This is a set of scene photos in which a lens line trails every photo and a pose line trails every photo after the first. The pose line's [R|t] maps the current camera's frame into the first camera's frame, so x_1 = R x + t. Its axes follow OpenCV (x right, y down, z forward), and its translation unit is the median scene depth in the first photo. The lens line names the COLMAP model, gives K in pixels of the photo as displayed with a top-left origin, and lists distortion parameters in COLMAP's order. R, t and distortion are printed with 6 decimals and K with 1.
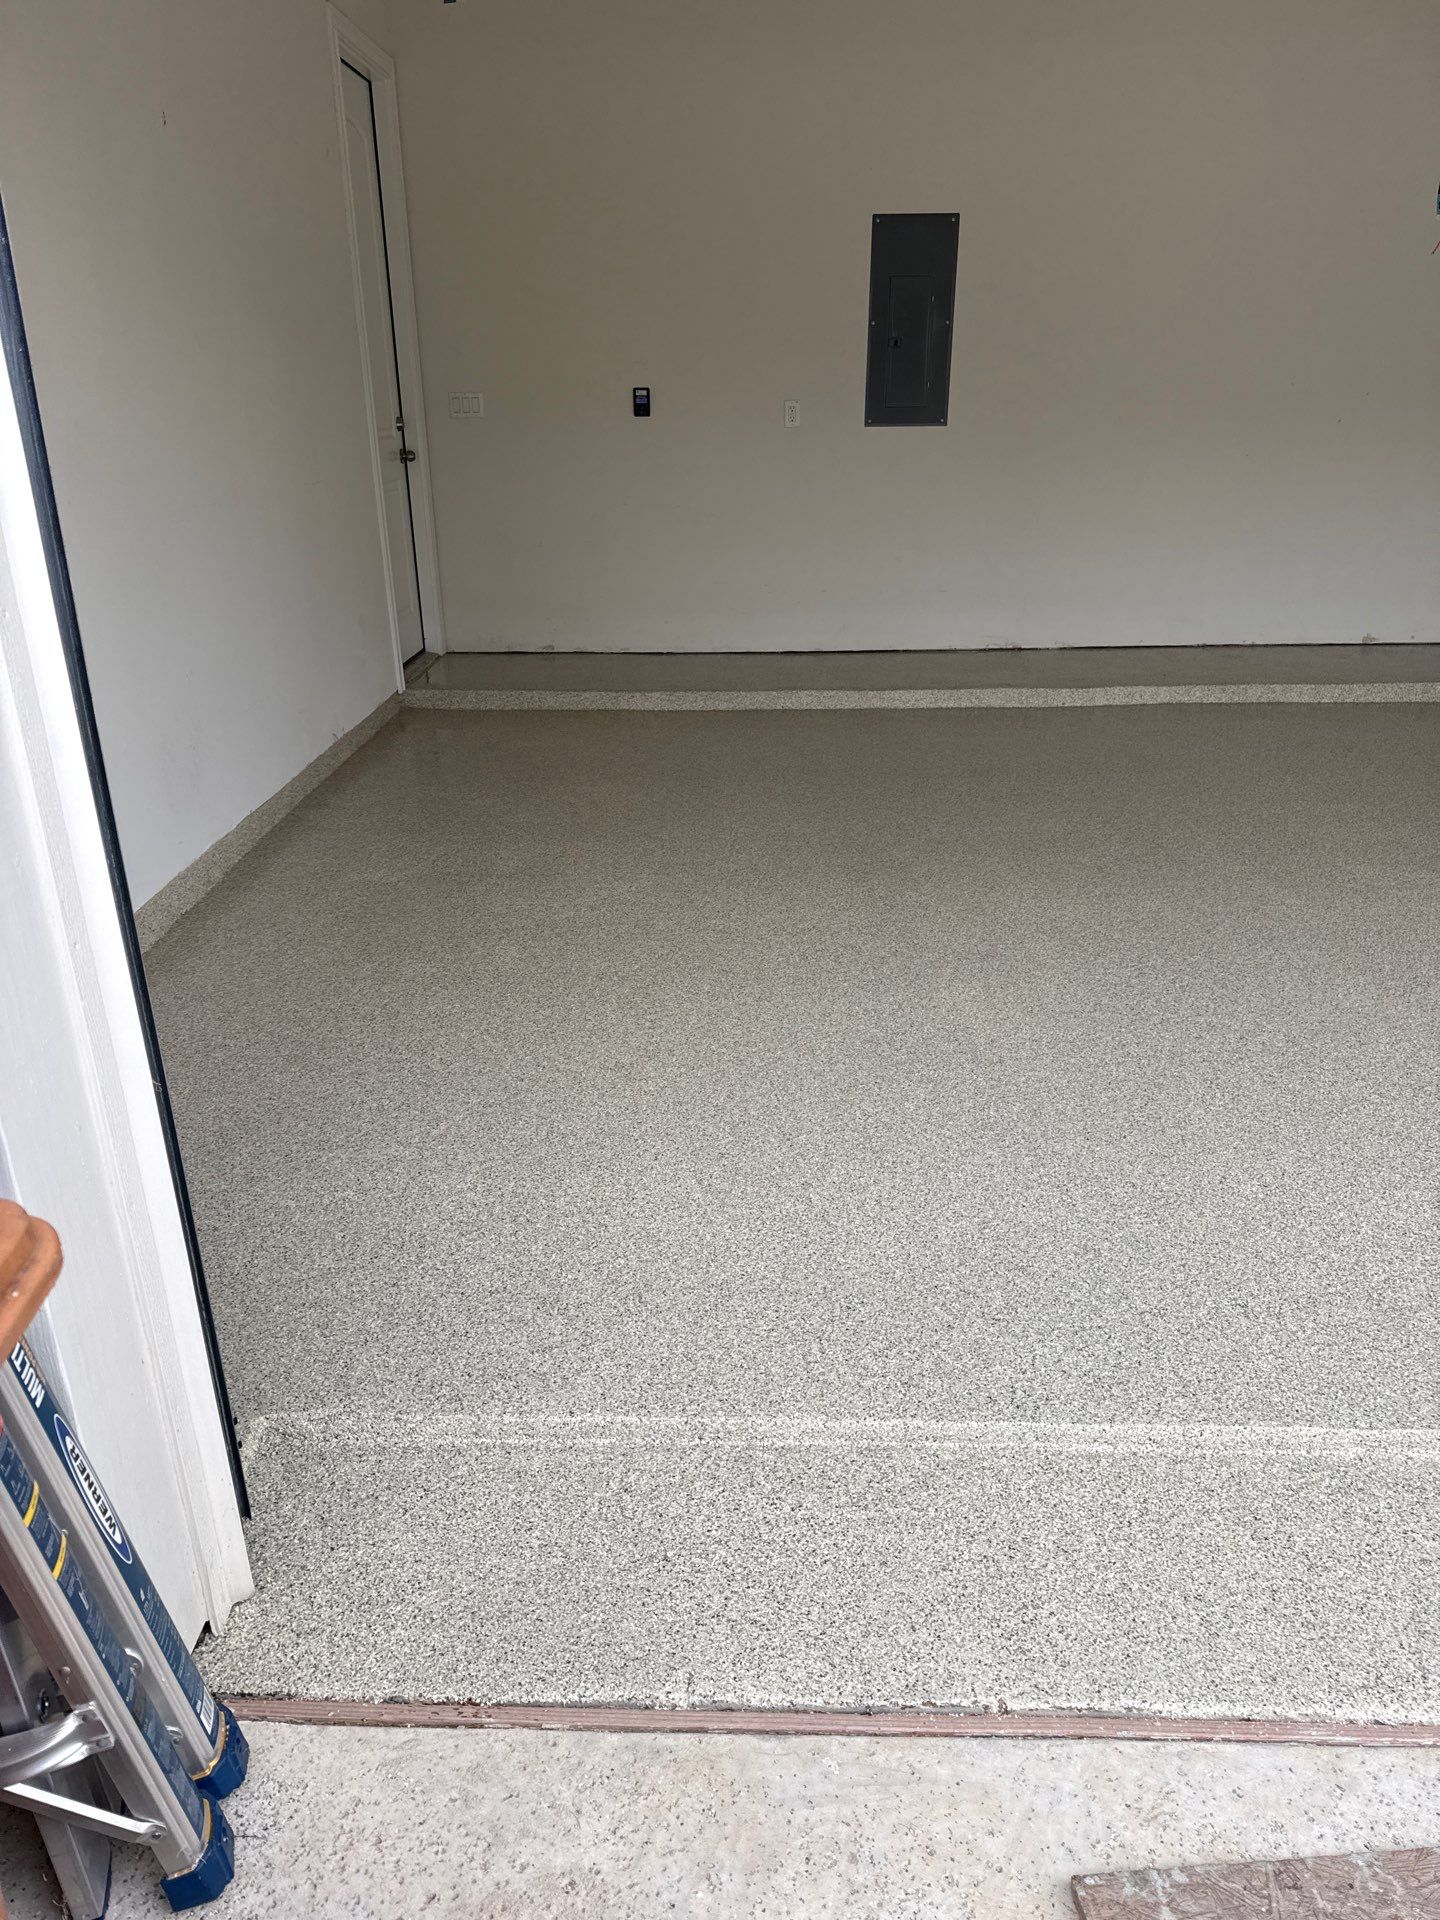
lens RADIAL K [[1335.0, 0, 710.0], [0, 1335.0, 983.5], [0, 0, 1]] dist [0.121869, -0.226144]
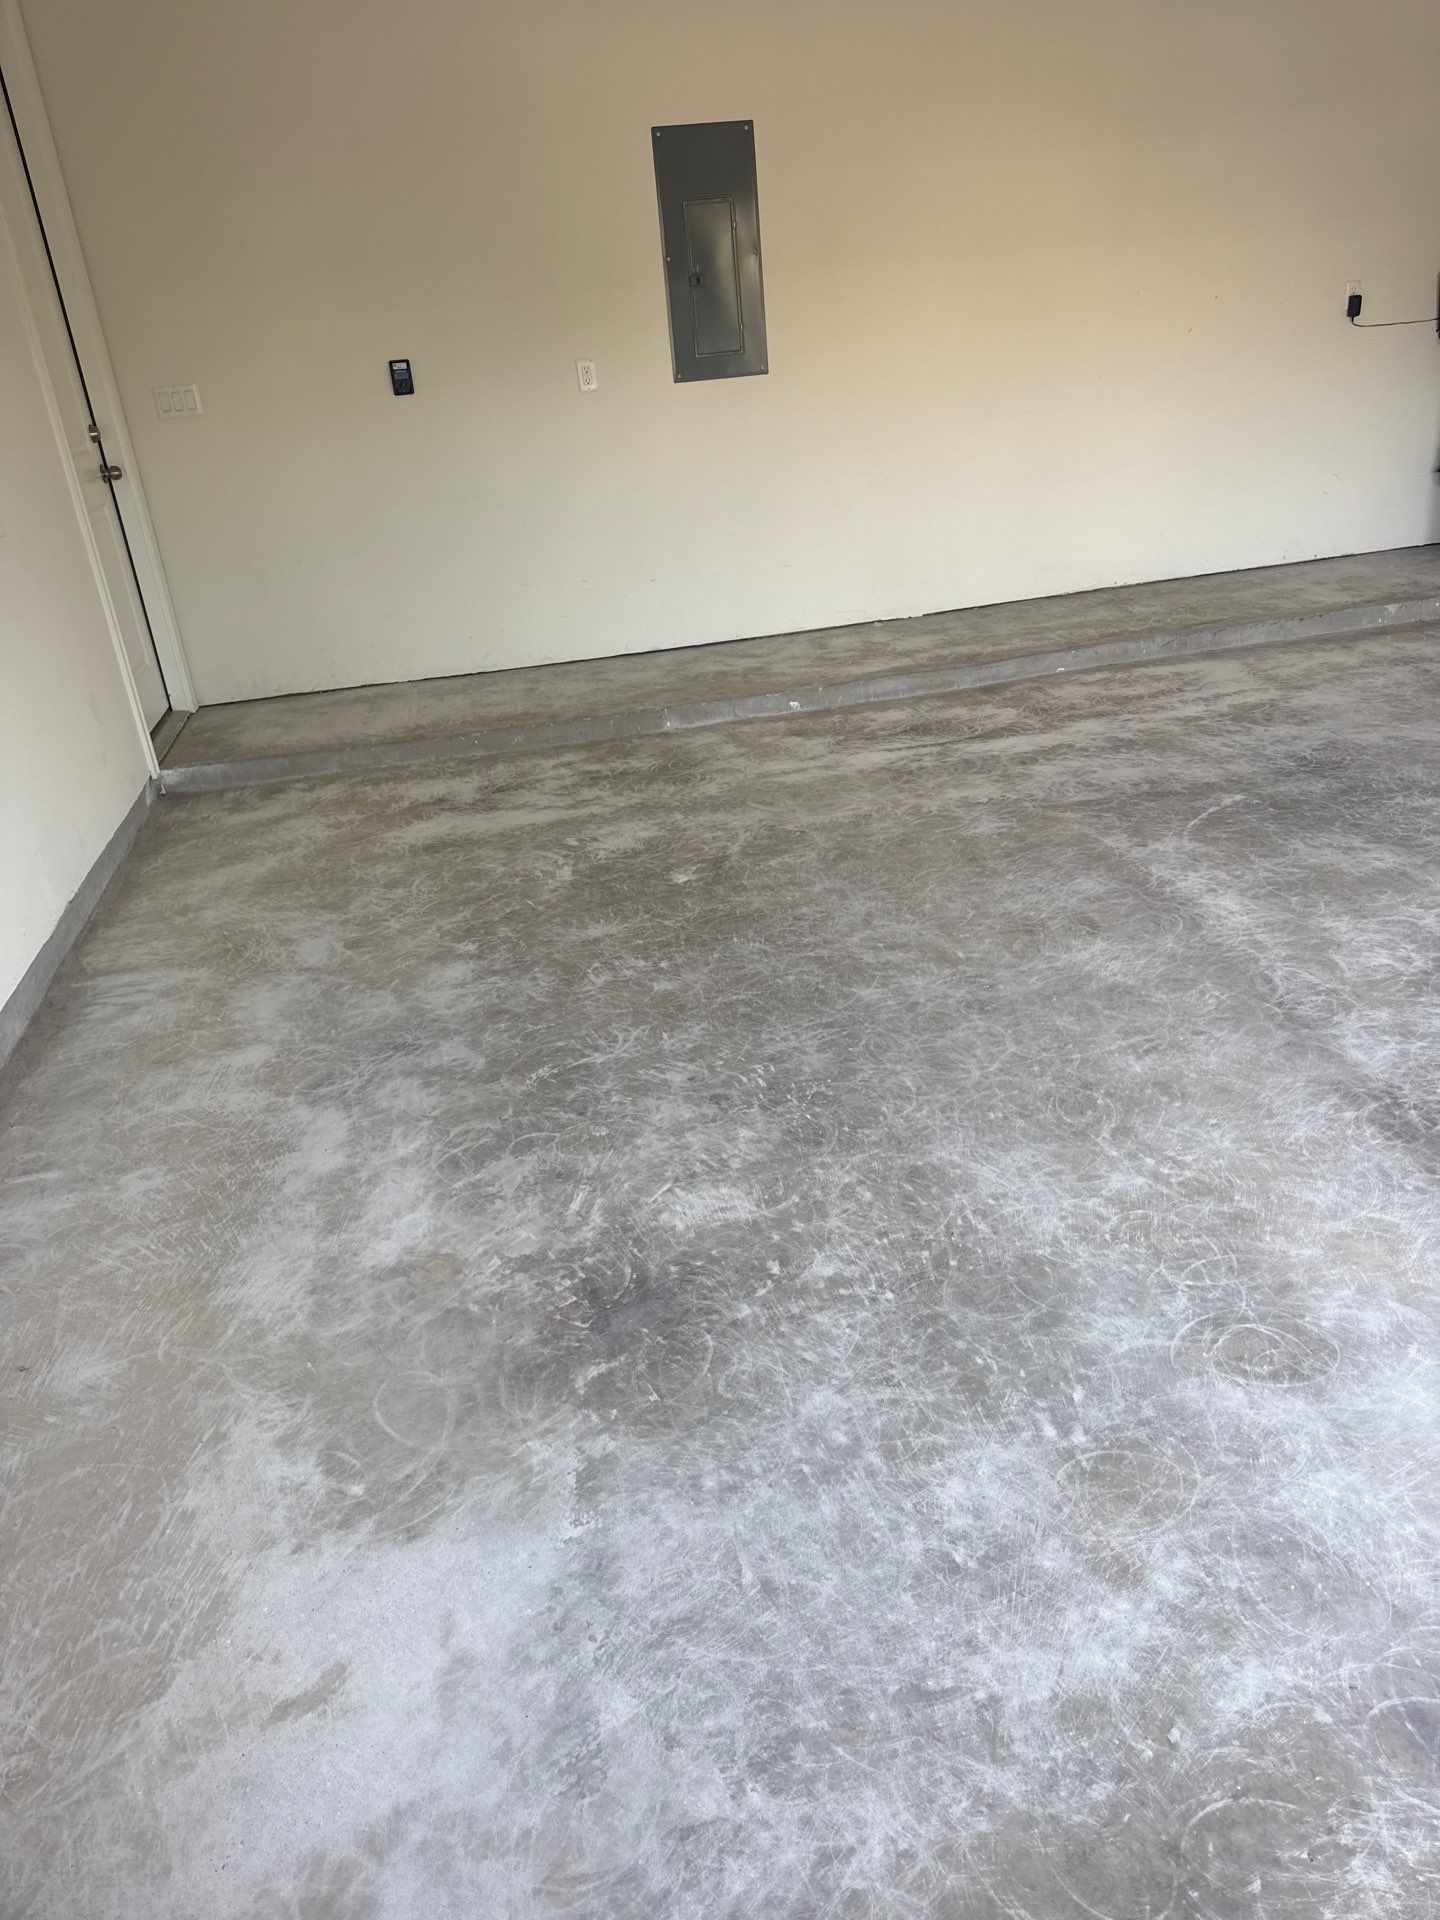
lens RADIAL K [[1338.9, 0, 720.0], [0, 1338.9, 960.0], [0, 0, 1]] dist [0.129059, -0.217623]
pose [[0.971095, -0.164059, 0.173376, -0.065189], [0.159615, 0.986394, 0.039368, -0.087552], [-0.177476, -0.010557, 0.984069, 0.160259]]
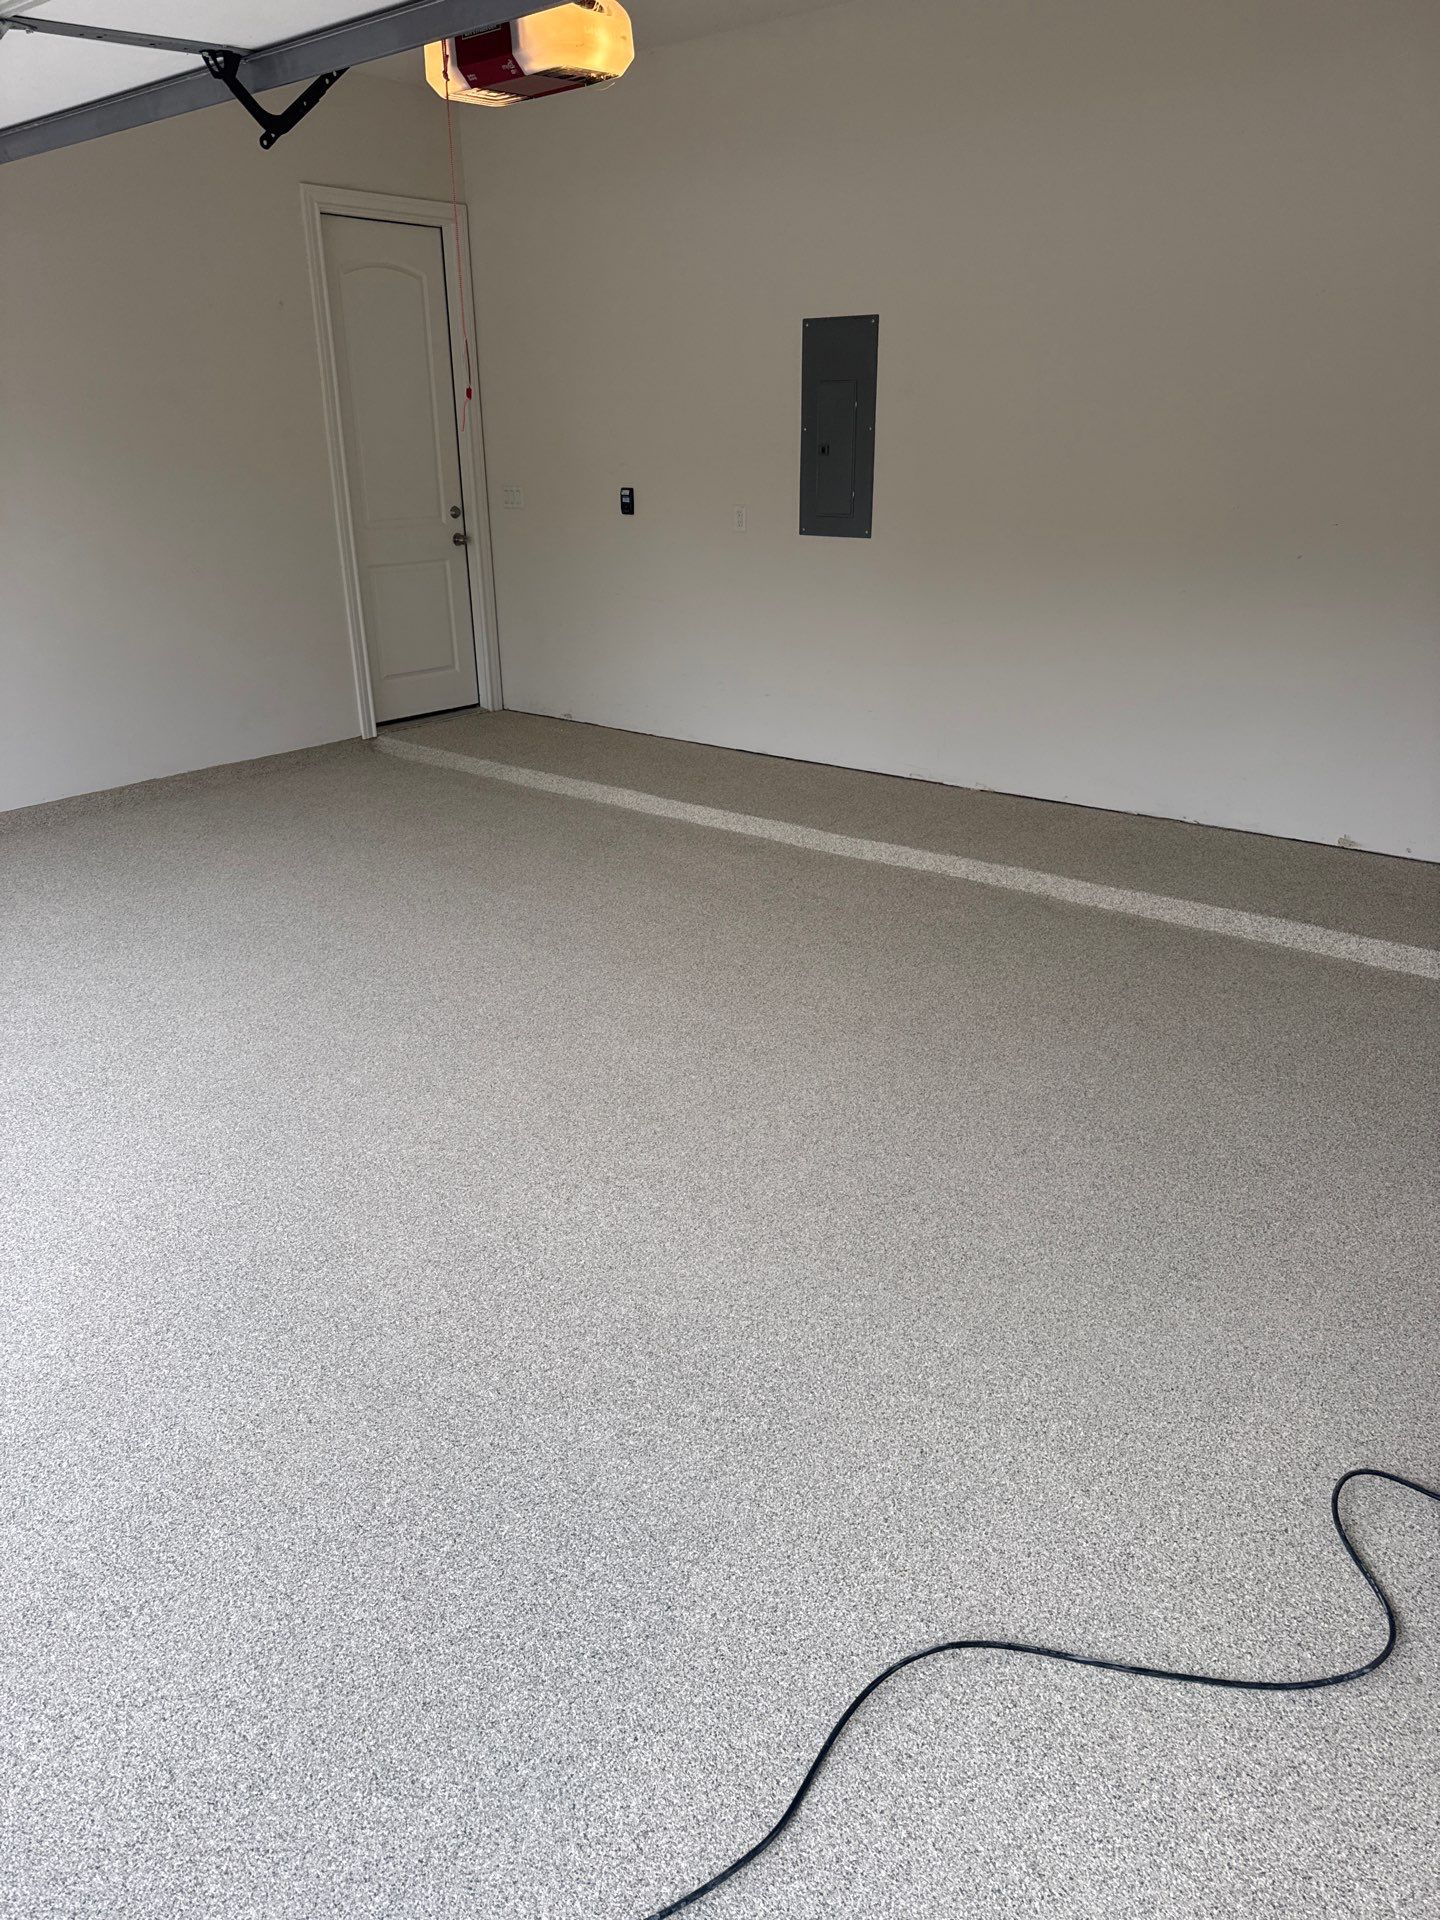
lens RADIAL K [[1338.9, 0, 720.0], [0, 1338.9, 960.0], [0, 0, 1]] dist [0.129059, -0.217623]
pose [[0.794511, 0.226664, -0.563362, 0.698122], [-0.241979, 0.969062, 0.048629, -0.153803], [0.556955, 0.097685, 0.824778, 0.205952]]
